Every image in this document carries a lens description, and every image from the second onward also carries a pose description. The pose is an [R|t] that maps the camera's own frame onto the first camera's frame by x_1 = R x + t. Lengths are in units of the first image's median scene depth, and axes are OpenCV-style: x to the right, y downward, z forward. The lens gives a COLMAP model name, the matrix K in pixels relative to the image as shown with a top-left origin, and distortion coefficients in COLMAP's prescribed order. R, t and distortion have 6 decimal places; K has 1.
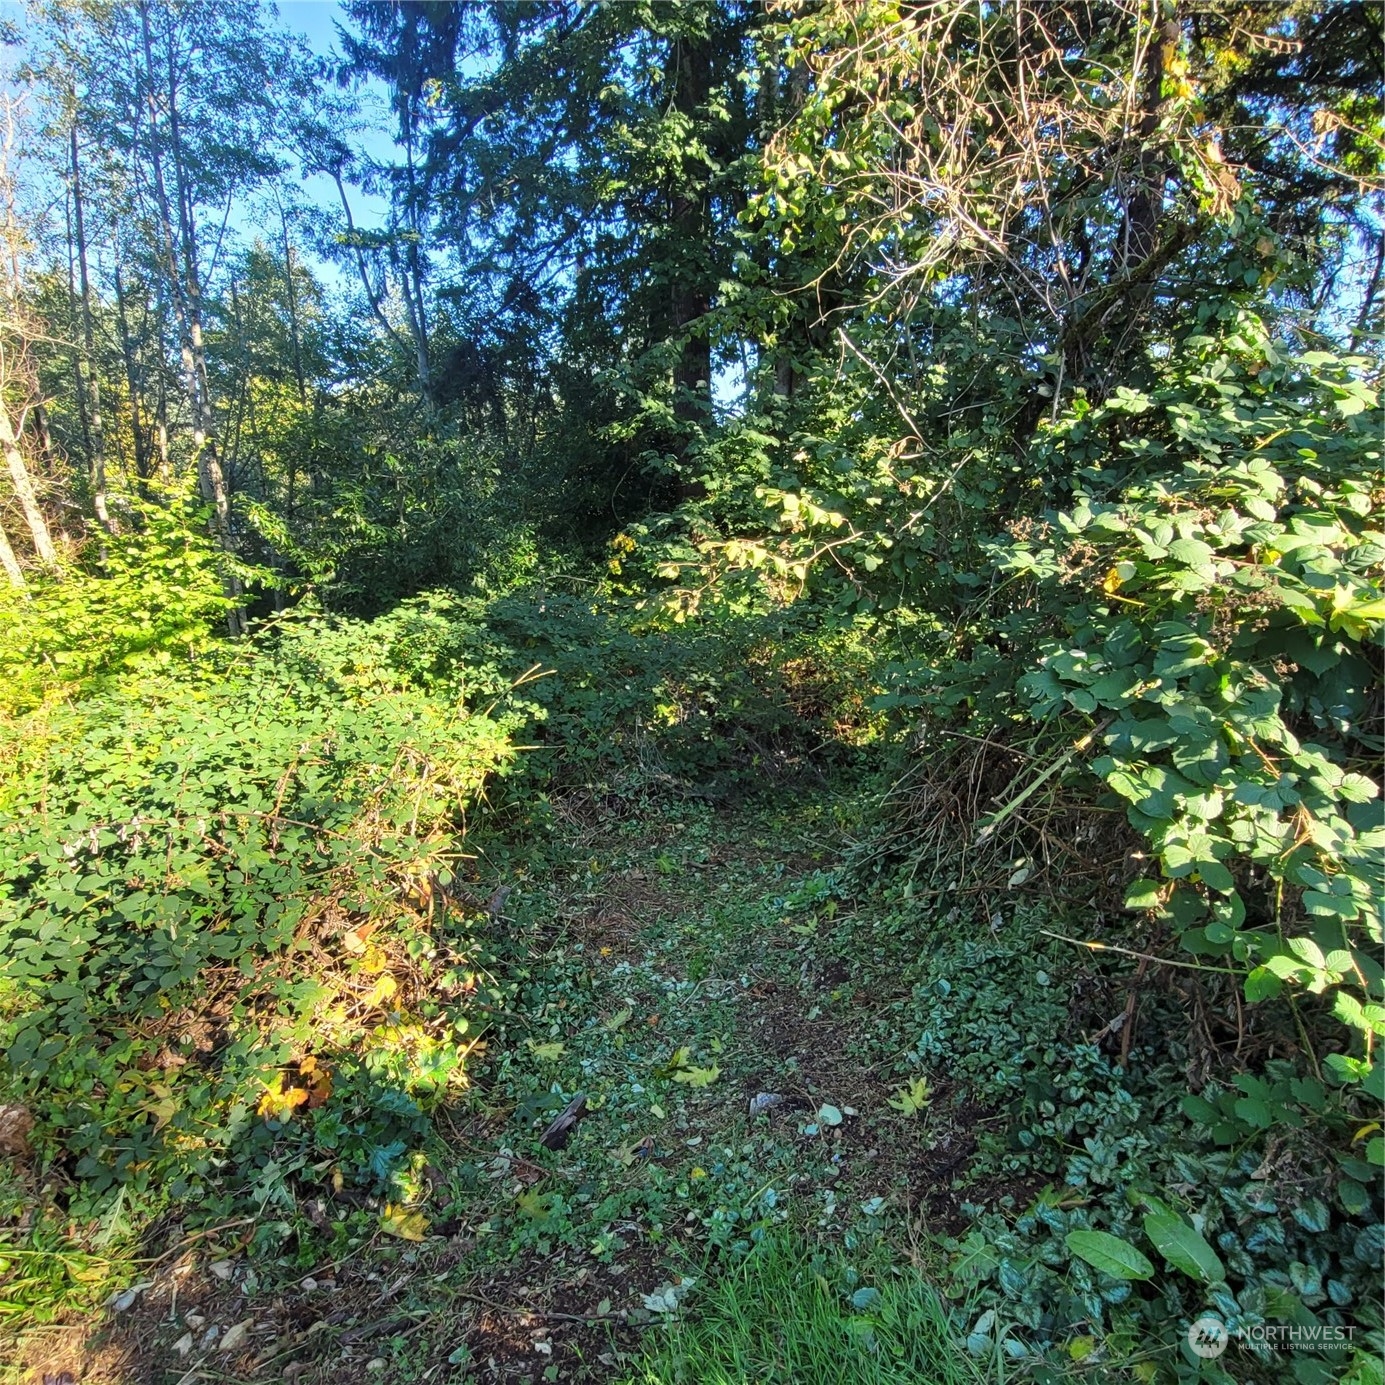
lens RADIAL K [[830.7, 0, 702.4], [0, 830.7, 712.0], [0, 0, 1]] dist [-0.002442, 0.000312]
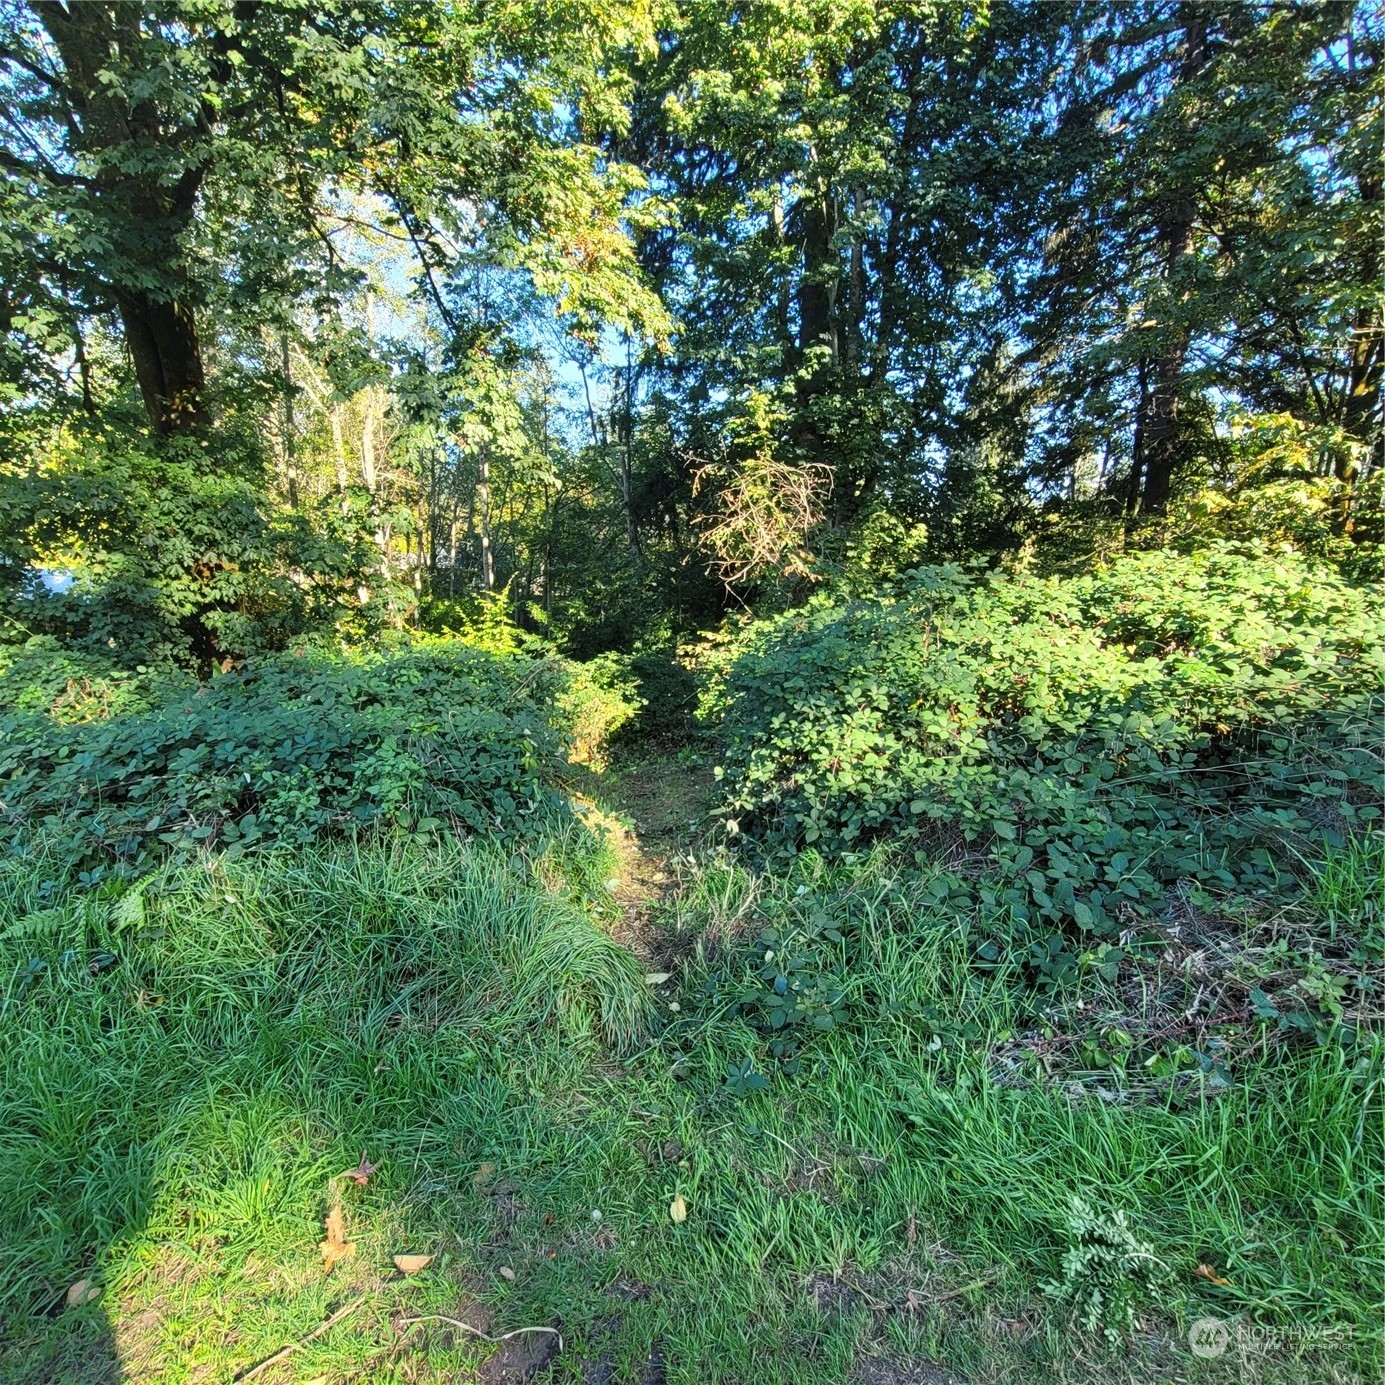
lens RADIAL K [[830.7, 0, 691.1], [0, 830.7, 693.6], [0, 0, 1]] dist [-0.002442, 0.000312]
pose [[0.971753, 0.055197, -0.229456, 0.329184], [-0.074265, 0.994391, -0.075306, 0.098470], [0.224012, 0.090219, 0.970402, -0.908924]]
